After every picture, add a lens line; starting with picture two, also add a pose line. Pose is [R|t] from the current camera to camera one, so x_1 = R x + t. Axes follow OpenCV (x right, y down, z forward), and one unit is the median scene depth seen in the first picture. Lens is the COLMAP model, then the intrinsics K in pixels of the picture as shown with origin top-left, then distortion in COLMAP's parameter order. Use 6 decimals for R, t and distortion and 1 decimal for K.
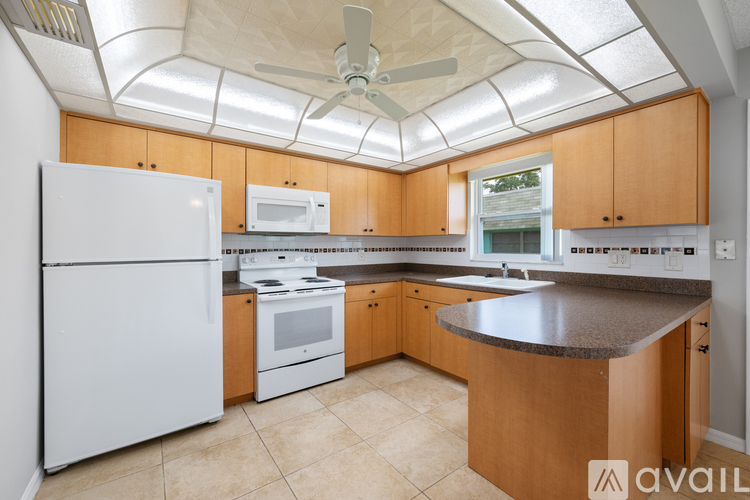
lens RADIAL K [[304.4, 0, 375.0], [0, 304.4, 246.3], [0, 0, 1]] dist [0.001558, 0.000045]
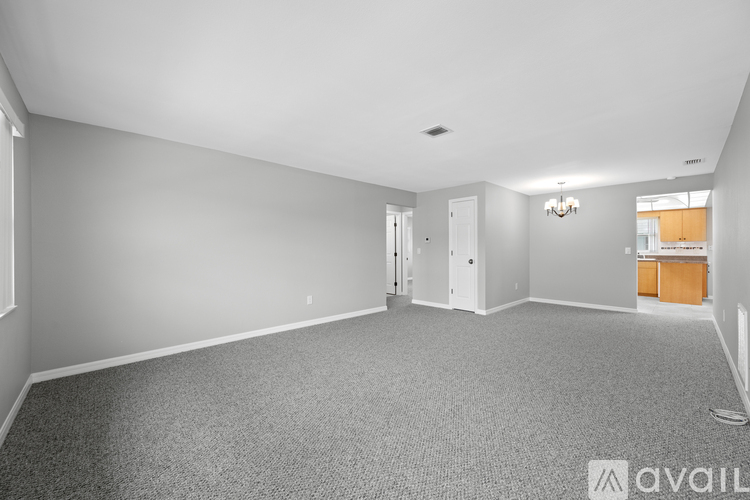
lens RADIAL K [[299.3, 0, 371.3], [0, 299.3, 248.7], [0, 0, 1]] dist [-0.001618, -0.000080]
pose [[0.993444, 0.000024, 0.114320, -2.472724], [0.000347, 0.999995, -0.003228, 0.025040], [-0.114319, 0.003247, 0.993439, -1.578503]]
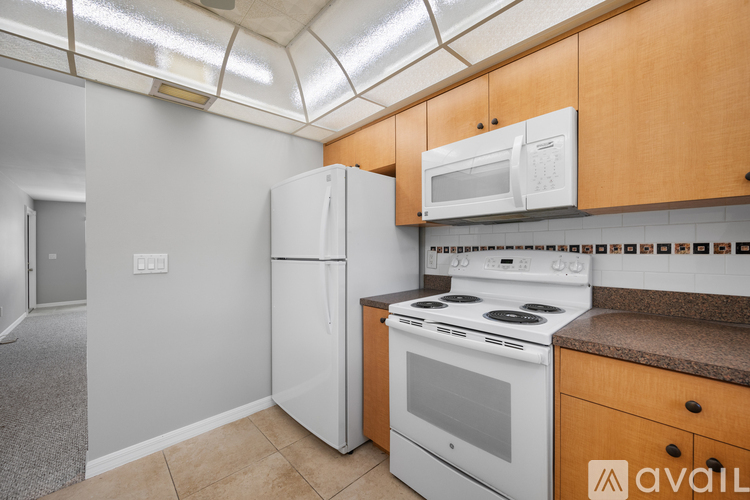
lens RADIAL K [[299.3, 0, 371.3], [0, 299.3, 248.7], [0, 0, 1]] dist [-0.001618, -0.000080]
pose [[0.127236, 0.005241, -0.991859, 0.242295], [0.014595, 0.999868, 0.007156, 0.007618], [0.991765, -0.015387, 0.127142, 0.791146]]
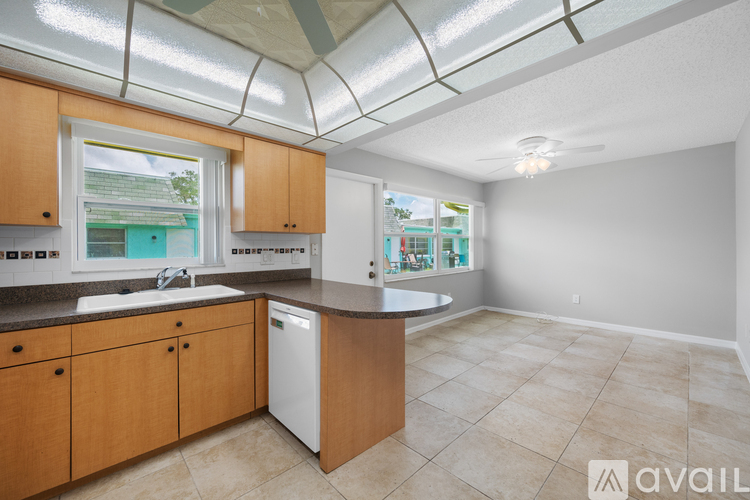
lens RADIAL K [[311.8, 0, 375.0], [0, 311.8, 250.0], [0, 0, 1]] dist [0.000847, 0.000004]
pose [[-0.140396, -0.005022, 0.990083, -0.439757], [0.005071, 0.999970, 0.005791, 0.004314], [-0.990082, 0.005834, -0.140366, 0.625396]]
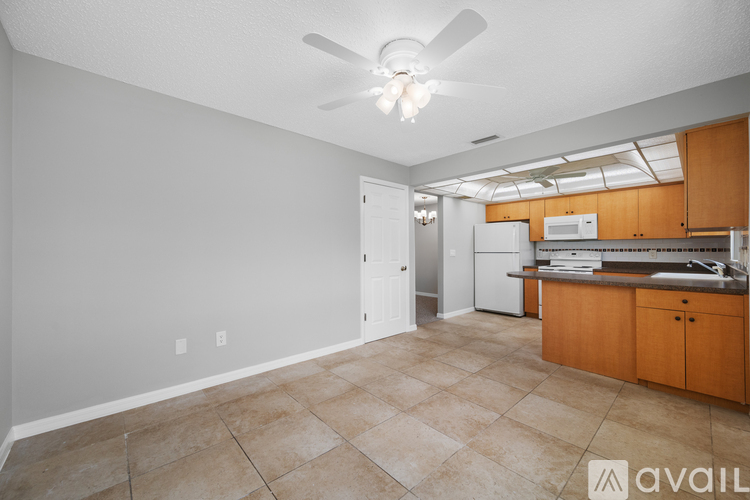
lens RADIAL K [[290.6, 0, 375.0], [0, 290.6, 250.0], [0, 0, 1]] dist [-0.001373, -0.000102]
pose [[0.100531, 0.003859, -0.994926, 1.433904], [0.001657, 0.999990, 0.004047, 0.007224], [0.994933, -0.002055, 0.100524, -0.350516]]
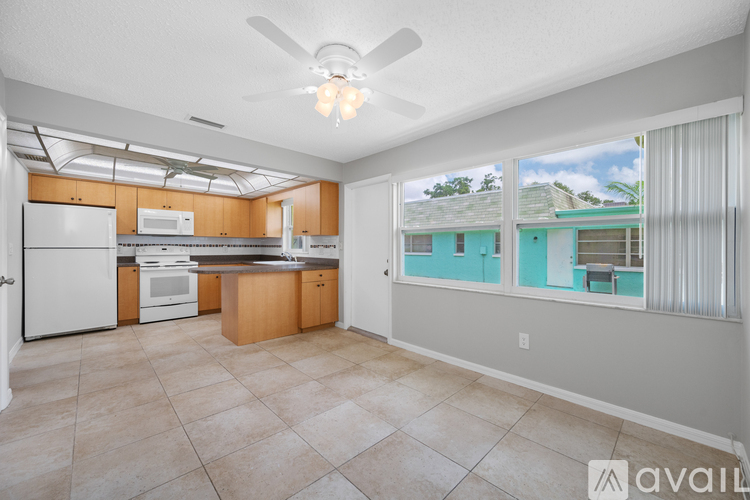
lens RADIAL K [[299.3, 0, 371.3], [0, 299.3, 248.7], [0, 0, 1]] dist [-0.001618, -0.000080]
pose [[0.992916, 0.011801, 0.118228, 0.757421], [-0.012719, 0.999895, 0.007010, 0.009379], [-0.118132, -0.008464, 0.992962, -0.940974]]
